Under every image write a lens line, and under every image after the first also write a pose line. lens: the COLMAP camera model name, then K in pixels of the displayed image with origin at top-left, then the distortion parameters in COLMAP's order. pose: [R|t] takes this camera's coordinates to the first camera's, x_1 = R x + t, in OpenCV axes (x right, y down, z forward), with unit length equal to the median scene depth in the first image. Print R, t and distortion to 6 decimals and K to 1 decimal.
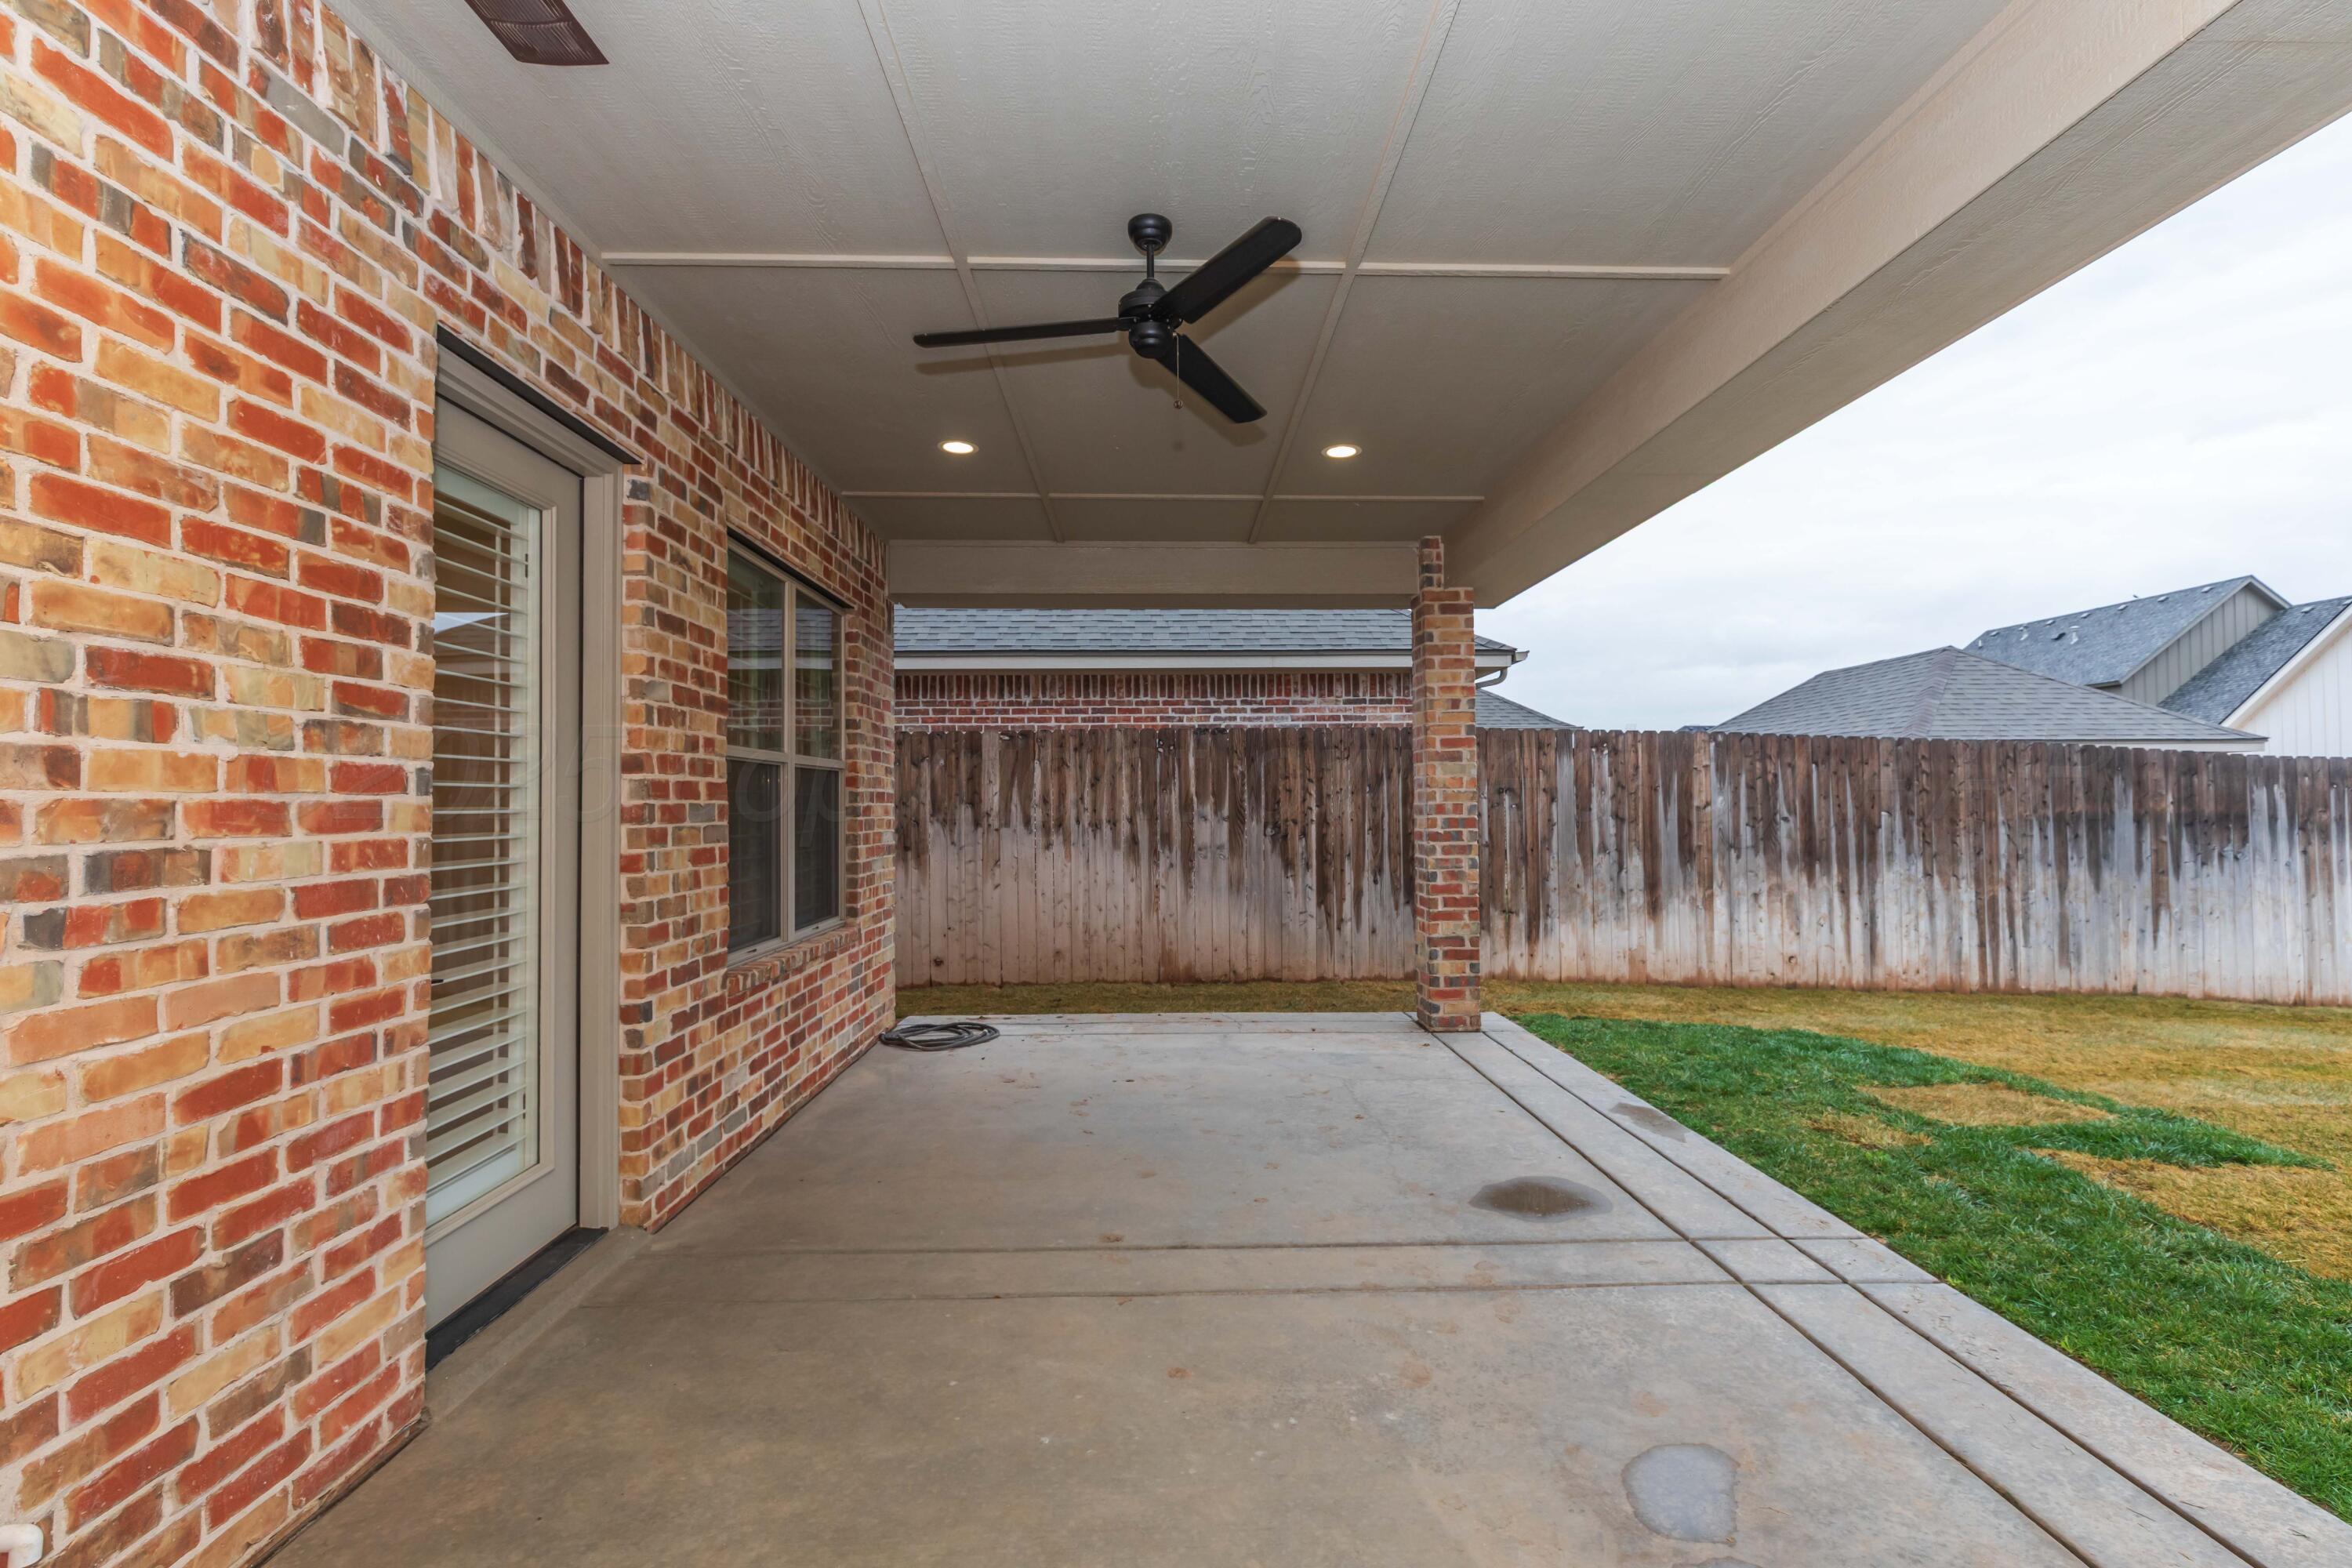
lens RADIAL K [[1041.1, 0, 1172.4], [0, 1041.1, 784.6], [0, 0, 1]] dist [0.003138, -0.000812]
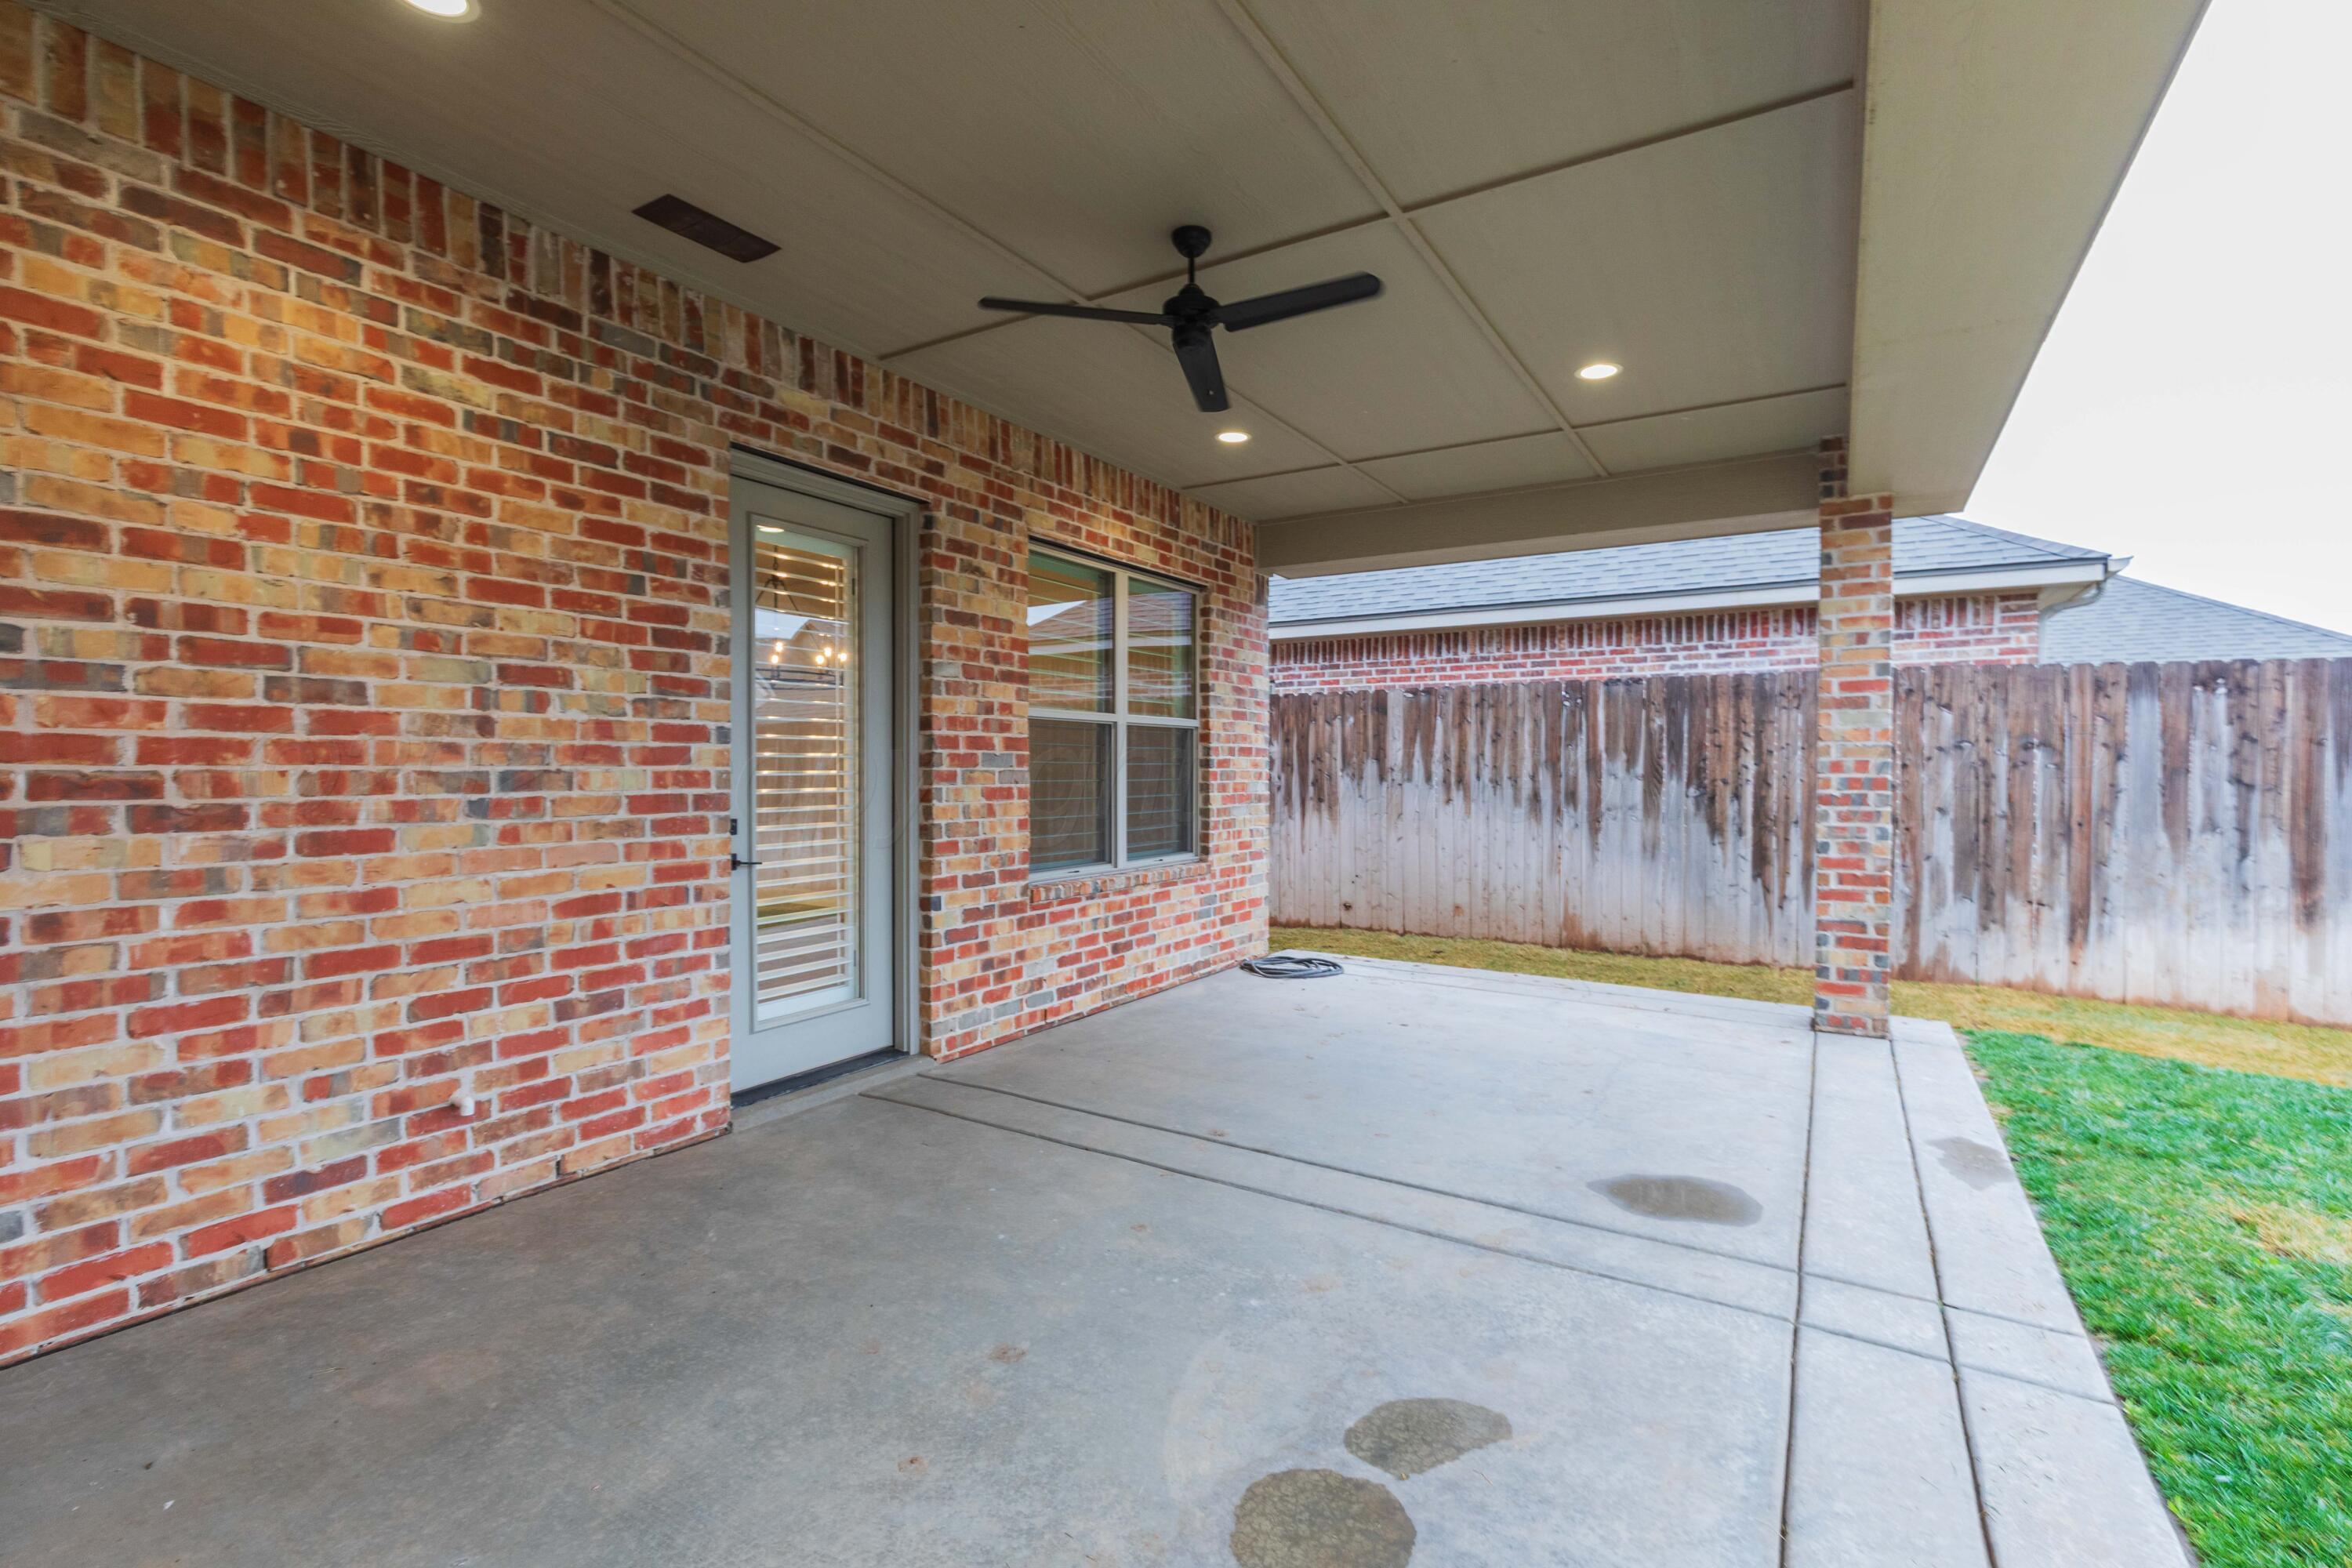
lens RADIAL K [[1035.1, 0, 1176.0], [0, 1035.1, 784.0], [0, 0, 1]] dist [0.004533, -0.004573]
pose [[0.835424, 0.018282, -0.549302, 0.211566], [0.002418, 0.999315, 0.036937, 0.004345], [0.549601, -0.032187, 0.834807, 0.015689]]
